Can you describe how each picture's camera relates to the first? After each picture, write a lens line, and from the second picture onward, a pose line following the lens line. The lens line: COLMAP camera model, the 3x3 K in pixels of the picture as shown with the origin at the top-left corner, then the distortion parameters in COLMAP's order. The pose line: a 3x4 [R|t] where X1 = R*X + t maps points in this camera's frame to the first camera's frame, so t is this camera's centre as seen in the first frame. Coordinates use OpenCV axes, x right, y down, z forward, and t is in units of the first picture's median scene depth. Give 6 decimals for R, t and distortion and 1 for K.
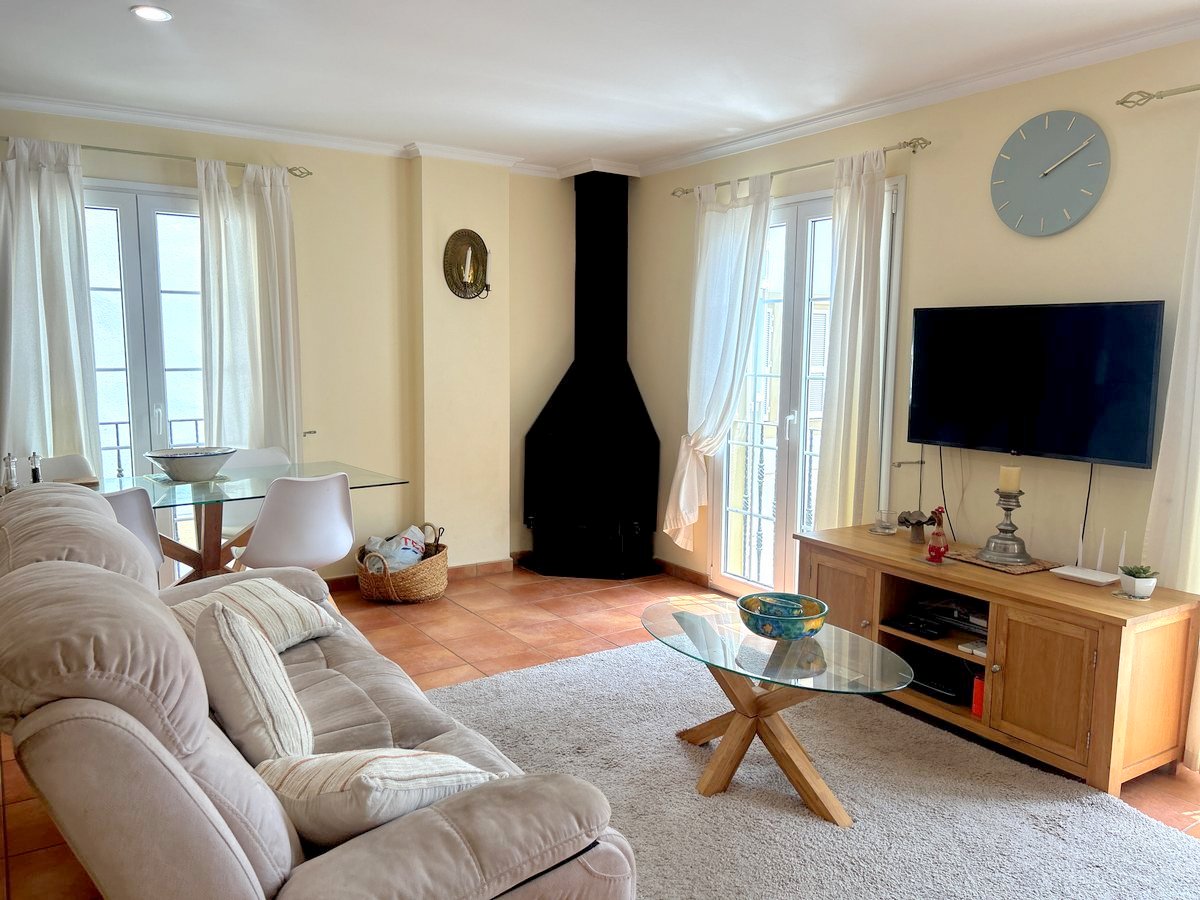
lens RADIAL K [[908.1, 0, 599.9], [0, 908.1, 453.5], [0, 0, 1]] dist [0.013742, -0.004021]
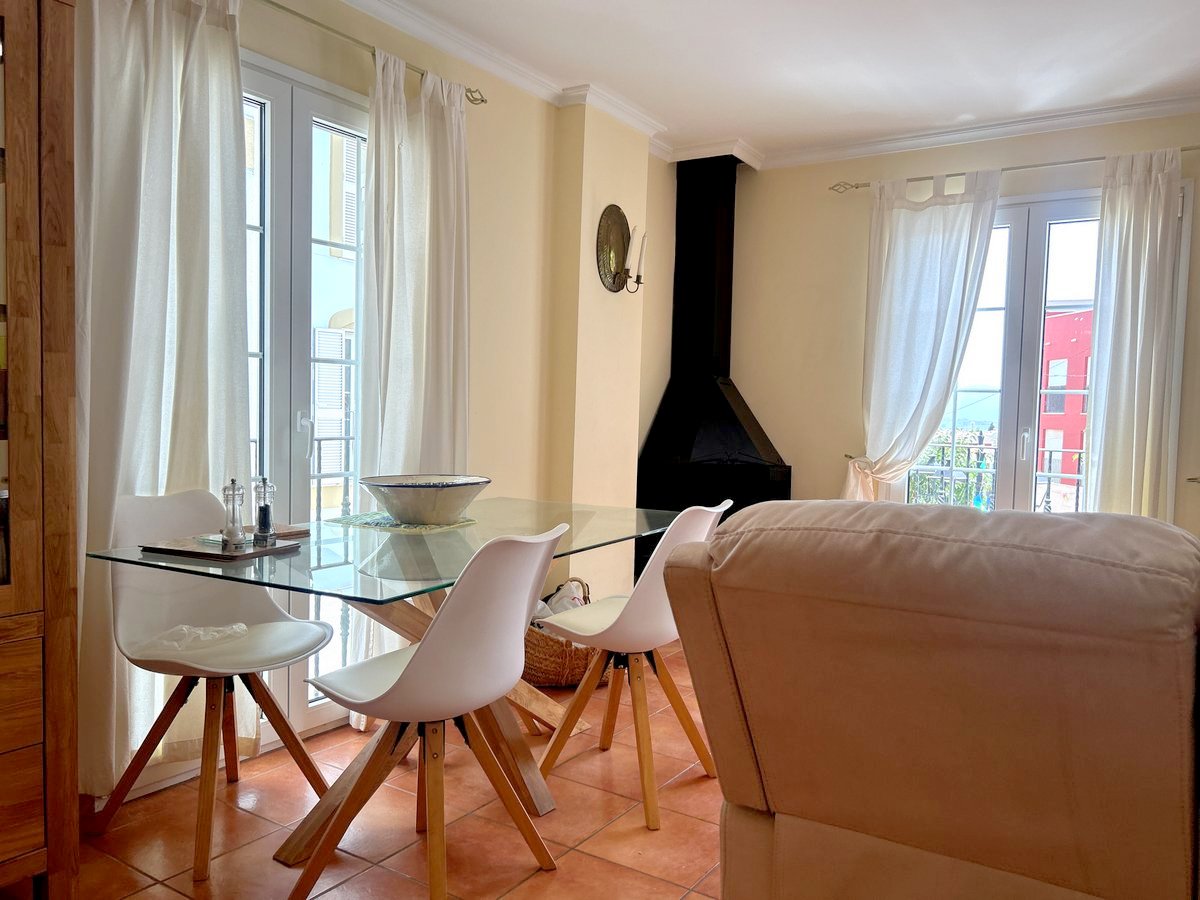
lens RADIAL K [[908.1, 0, 596.4], [0, 908.1, 452.8], [0, 0, 1]] dist [0.013742, -0.004021]
pose [[0.927362, -0.001893, 0.374160, -0.528911], [0.023729, 0.998272, -0.053764, 0.015387], [-0.373412, 0.058737, 0.925804, 0.320655]]
